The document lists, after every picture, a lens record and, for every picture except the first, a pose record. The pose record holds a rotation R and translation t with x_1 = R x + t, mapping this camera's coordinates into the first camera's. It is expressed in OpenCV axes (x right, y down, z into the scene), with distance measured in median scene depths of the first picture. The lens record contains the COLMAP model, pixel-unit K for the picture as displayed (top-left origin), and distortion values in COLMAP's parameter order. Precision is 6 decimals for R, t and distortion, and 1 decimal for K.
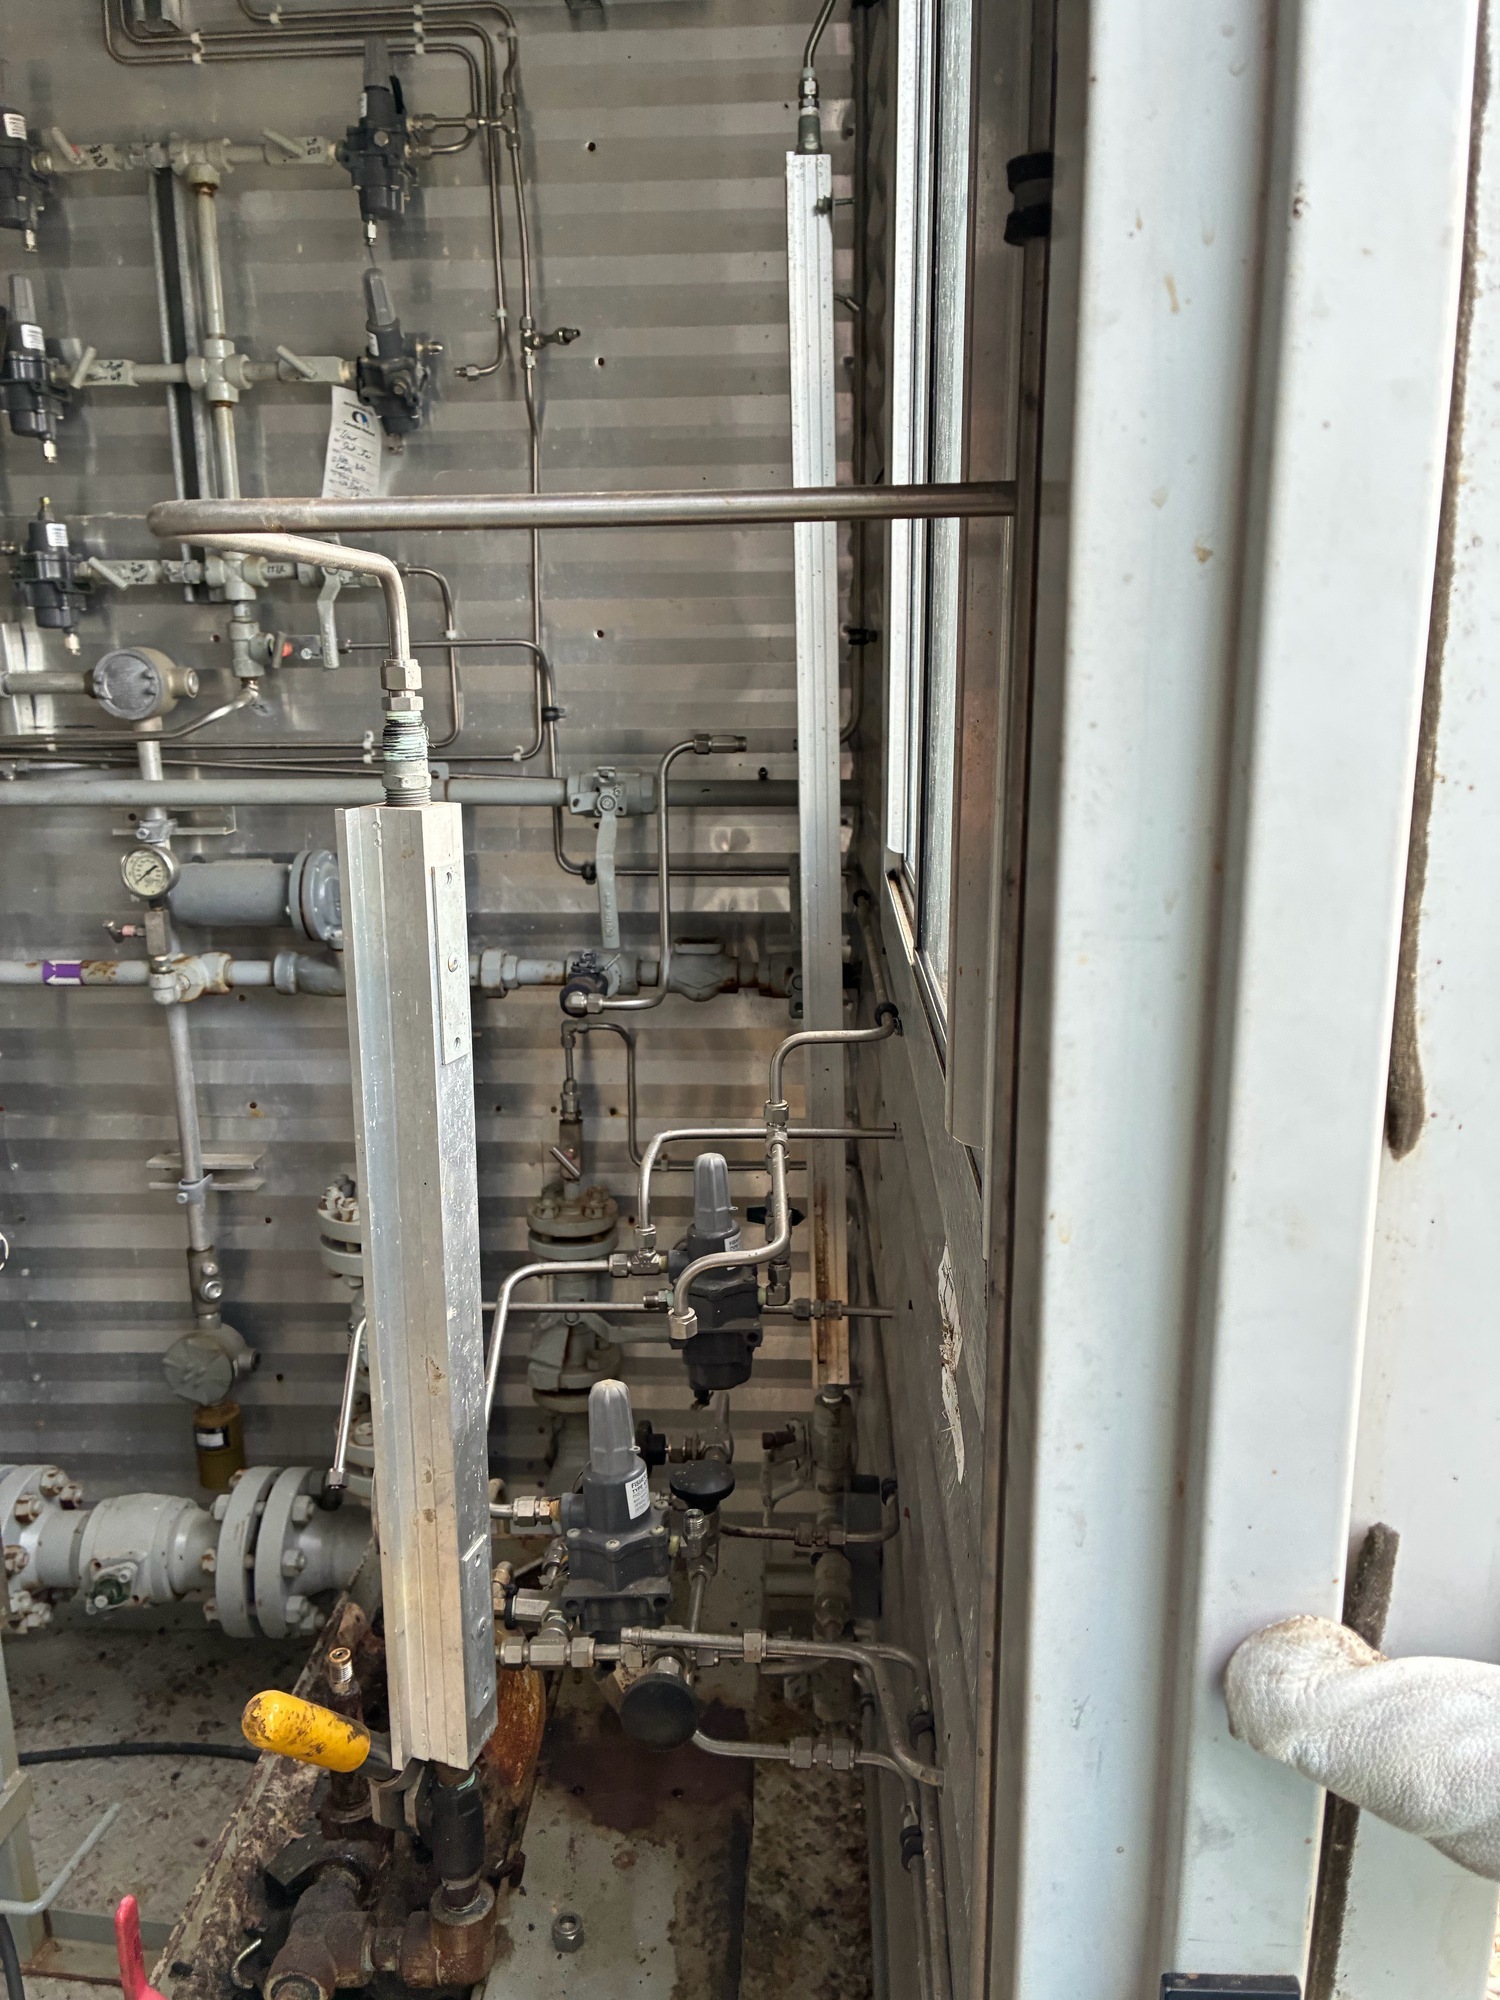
lens RADIAL K [[1523.5, 0, 699.4], [0, 1523.5, 990.7], [0, 0, 1]] dist [0.051814, -0.060133]
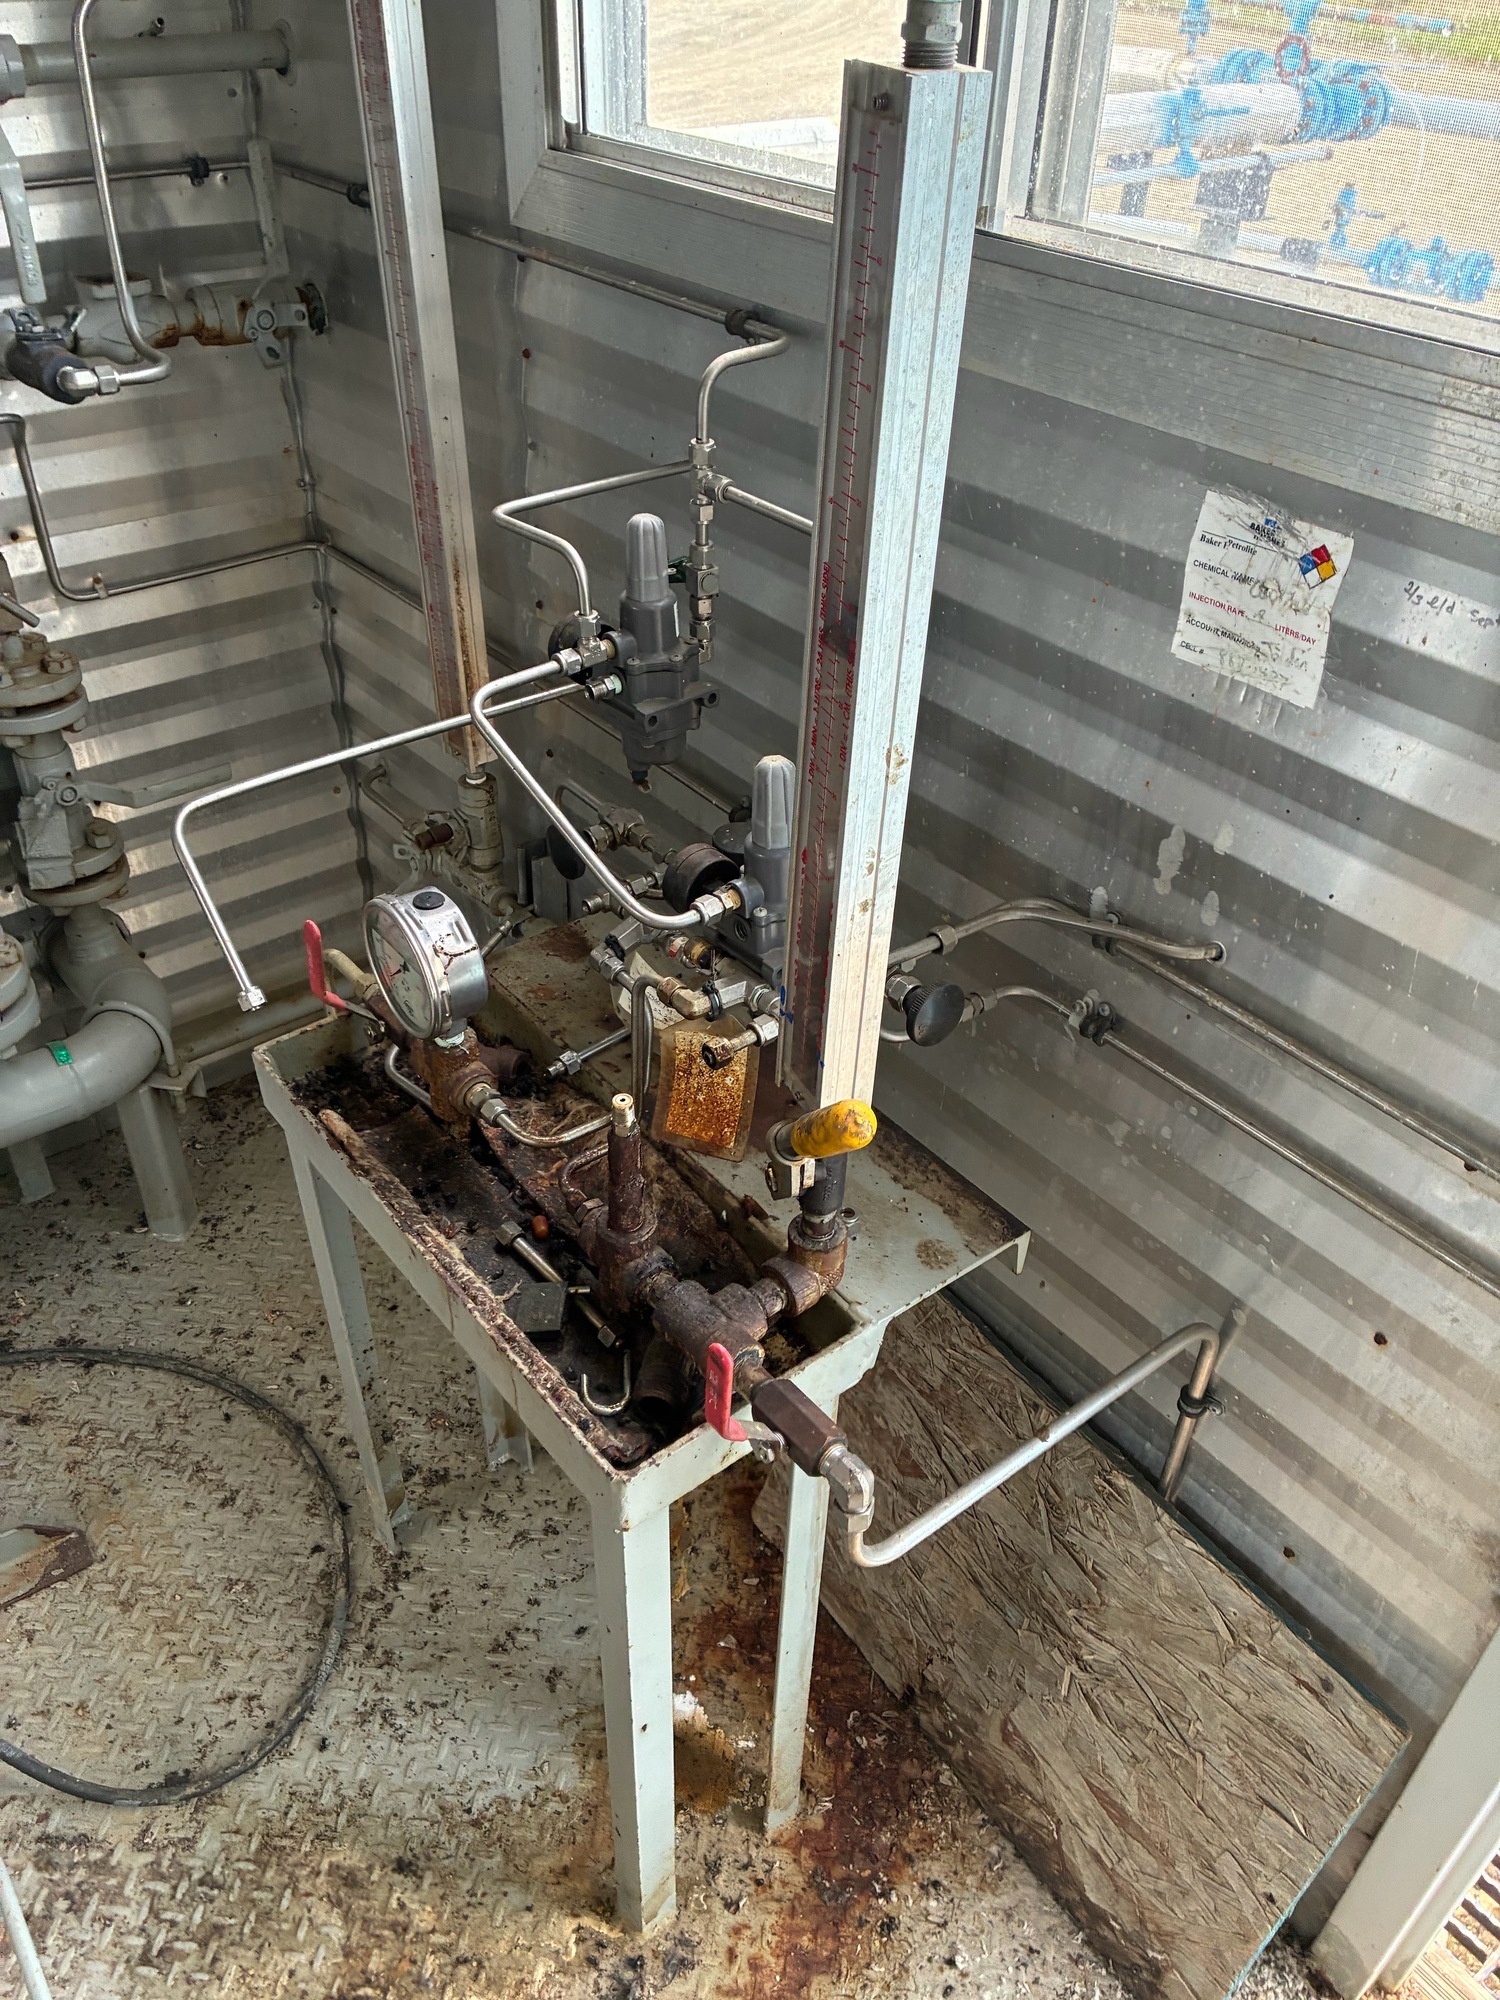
lens RADIAL K [[1523.5, 0, 747.1], [0, 1523.5, 1009.2], [0, 0, 1]] dist [0.051814, -0.060133]
pose [[0.751548, -0.377265, 0.541153, -0.321700], [0.118945, 0.884381, 0.451356, -0.019727], [-0.648866, -0.274848, 0.709529, 0.136843]]
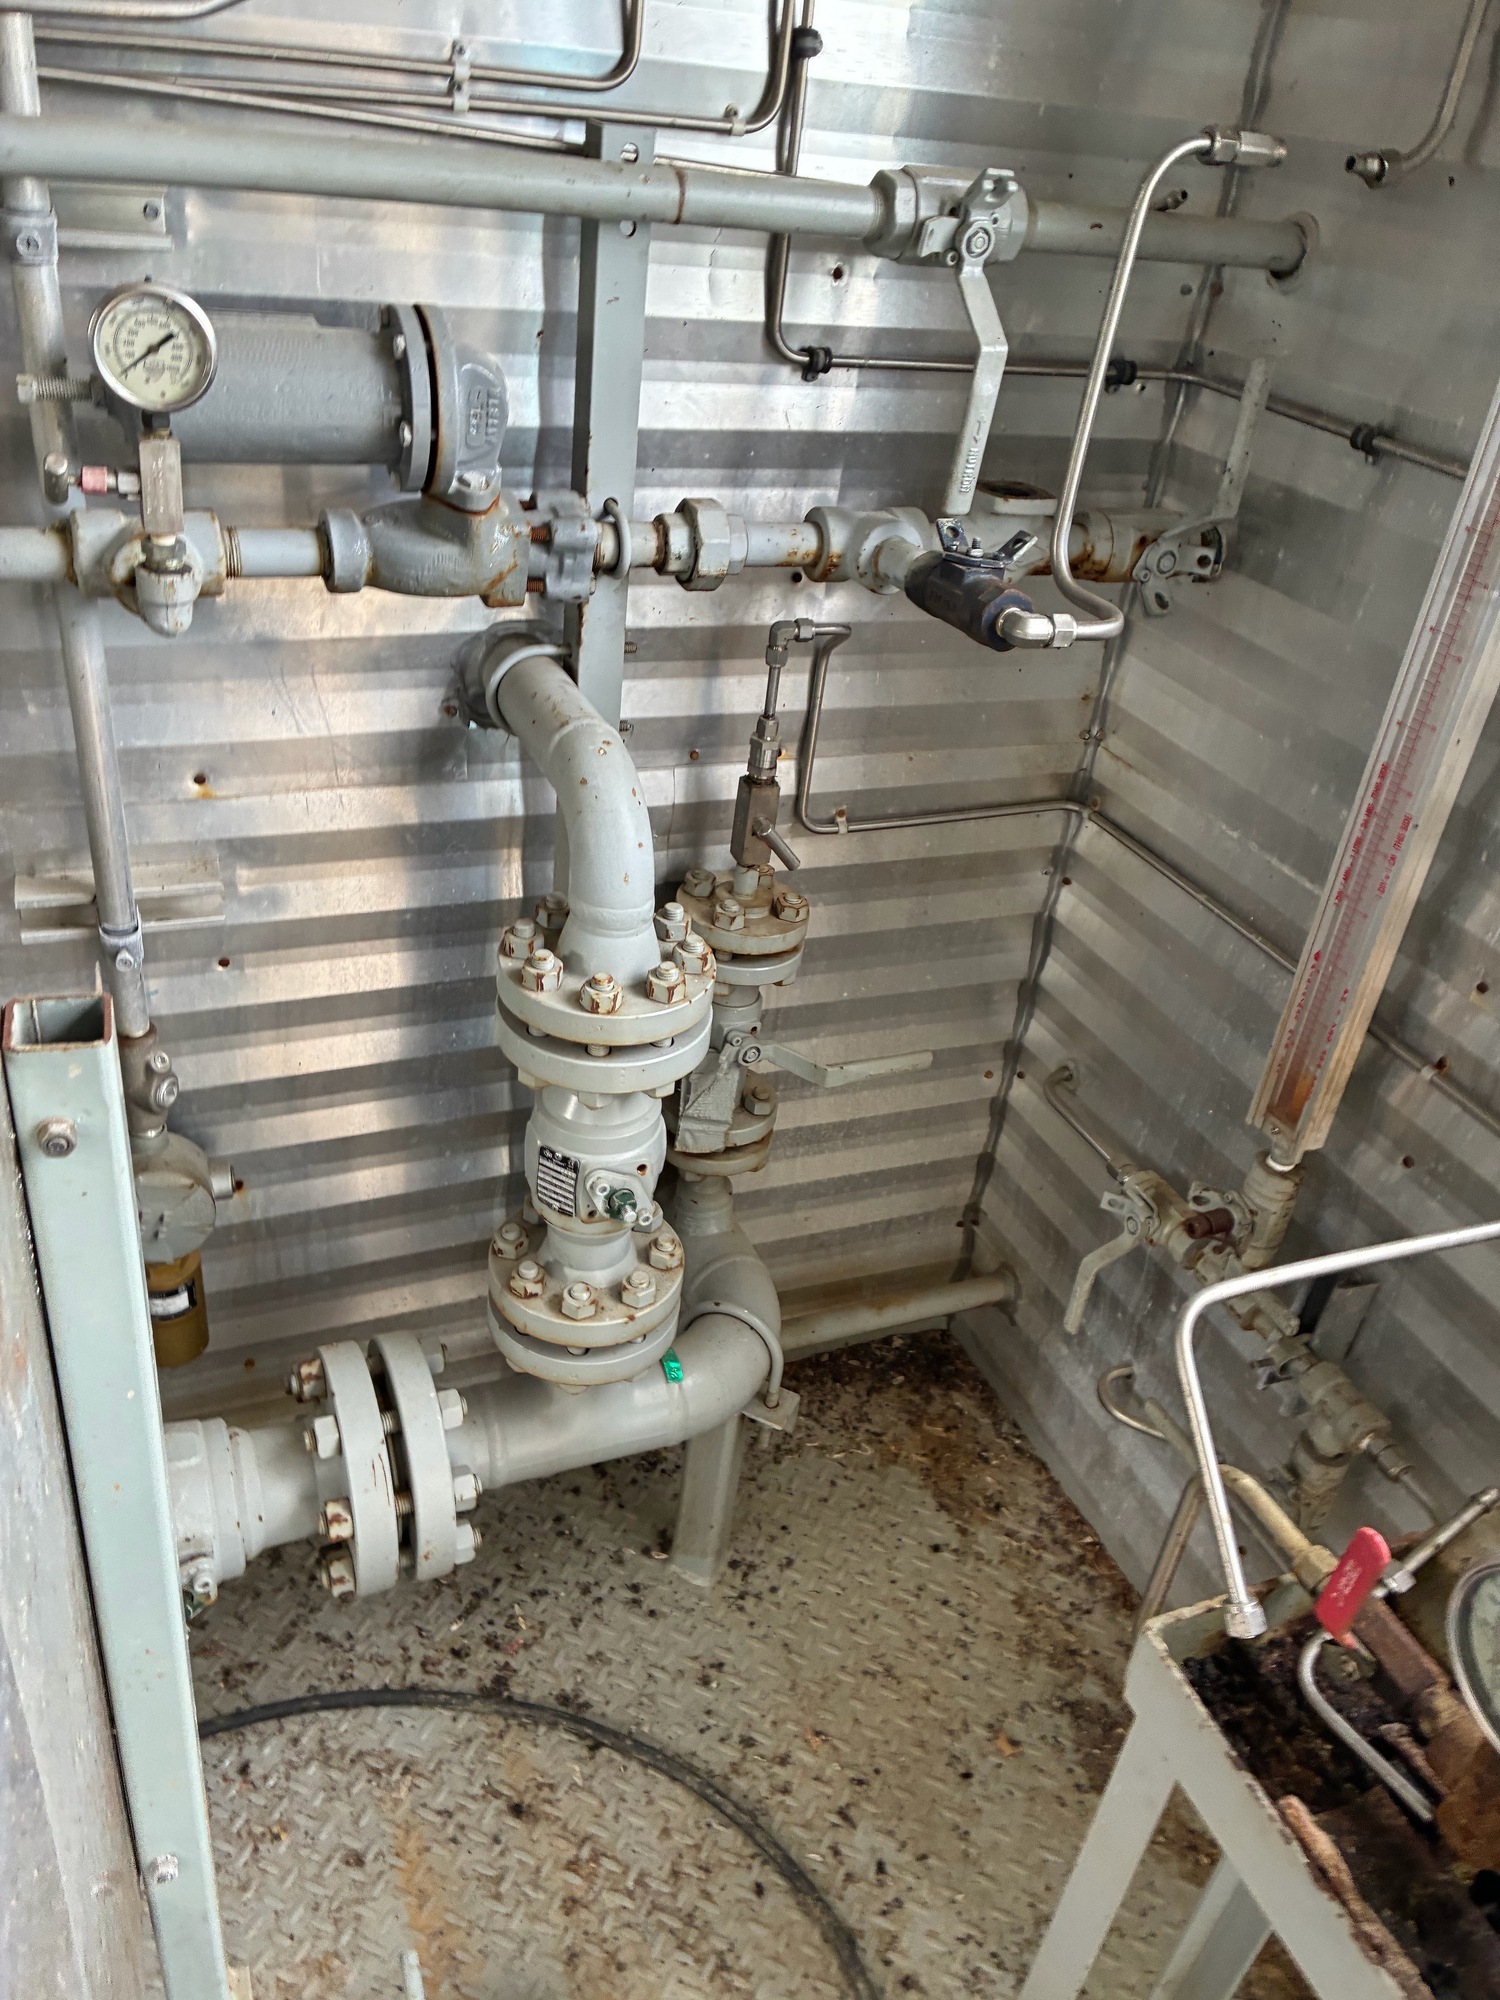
lens RADIAL K [[1523.5, 0, 742.7], [0, 1523.5, 995.6], [0, 0, 1]] dist [0.051814, -0.060133]
pose [[0.898361, -0.138338, 0.416906, -0.393255], [-0.017073, 0.937399, 0.347837, -0.055630], [-0.438926, -0.319601, 0.839761, 0.453981]]
